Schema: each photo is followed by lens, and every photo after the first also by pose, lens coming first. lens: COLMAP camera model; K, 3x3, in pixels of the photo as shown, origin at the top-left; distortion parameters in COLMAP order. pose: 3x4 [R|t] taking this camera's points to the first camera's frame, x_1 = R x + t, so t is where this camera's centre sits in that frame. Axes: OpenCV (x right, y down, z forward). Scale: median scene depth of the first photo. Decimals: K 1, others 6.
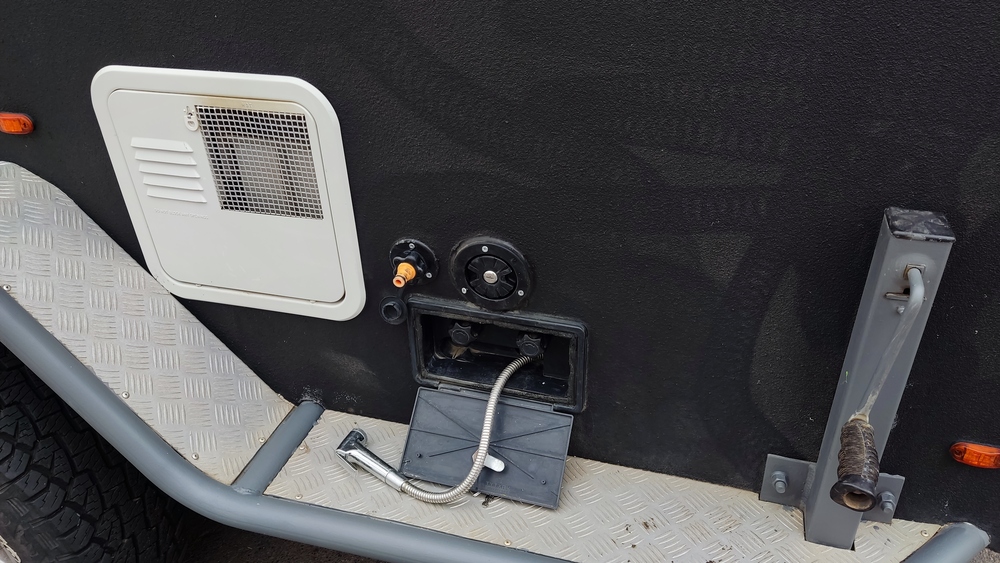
lens RADIAL K [[752.3, 0, 502.2], [0, 752.3, 277.0], [0, 0, 1]] dist [0.001907, -0.020160]
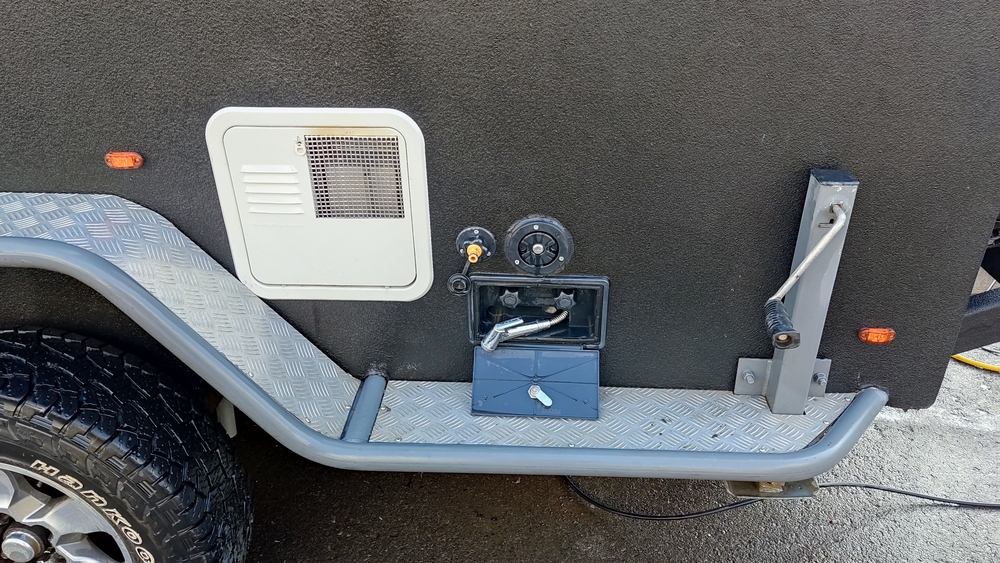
lens RADIAL K [[752.3, 0, 500.1], [0, 752.3, 285.7], [0, 0, 1]] dist [0.001907, -0.020160]
pose [[0.975970, -0.096960, 0.195147, -0.346950], [0.105094, 0.993956, -0.031744, 0.099630], [-0.190889, 0.051490, 0.980260, -0.300128]]
